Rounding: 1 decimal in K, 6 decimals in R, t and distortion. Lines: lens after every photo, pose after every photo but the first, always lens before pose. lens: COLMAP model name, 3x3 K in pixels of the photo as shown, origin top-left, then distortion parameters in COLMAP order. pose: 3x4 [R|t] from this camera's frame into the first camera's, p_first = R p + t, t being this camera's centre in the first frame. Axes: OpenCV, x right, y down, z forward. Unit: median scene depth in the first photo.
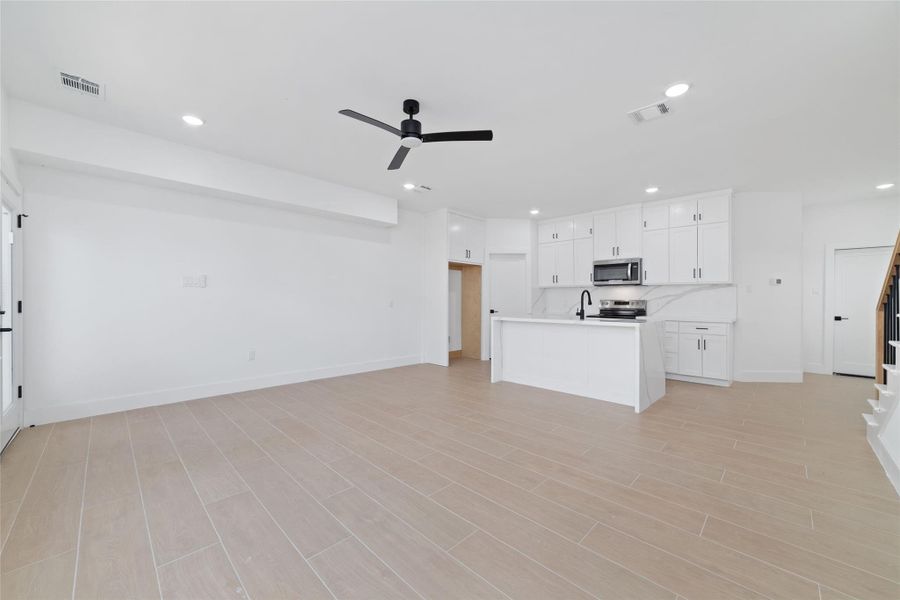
lens RADIAL K [[344.2, 0, 451.3], [0, 344.2, 301.1], [0, 0, 1]] dist [-0.011147, 0.001853]
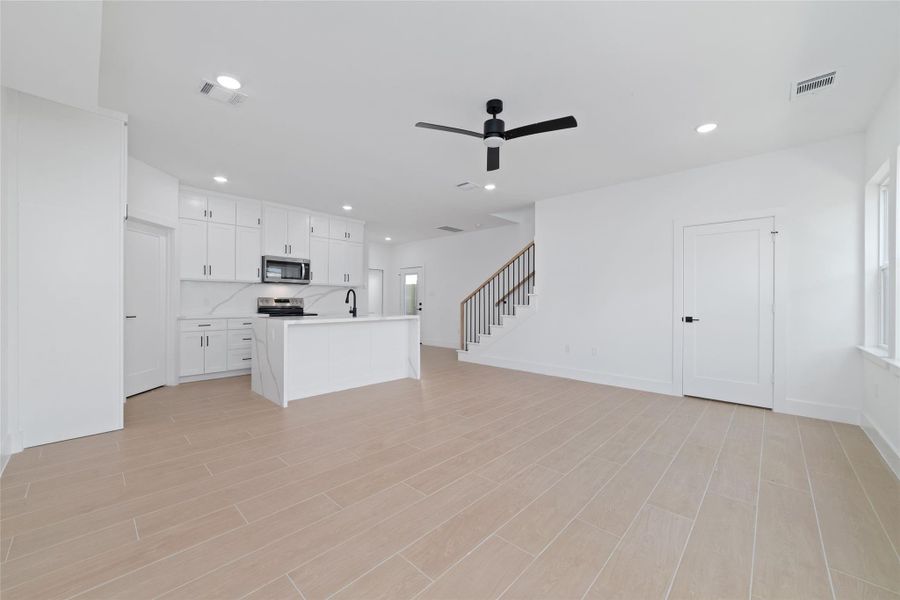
lens RADIAL K [[344.2, 0, 451.4], [0, 344.2, 299.8], [0, 0, 1]] dist [-0.011147, 0.001853]
pose [[-0.013044, -0.003849, 0.999908, -0.538838], [-0.005120, 0.999980, 0.003782, -0.004291], [-0.999902, -0.005071, -0.013064, 0.547644]]
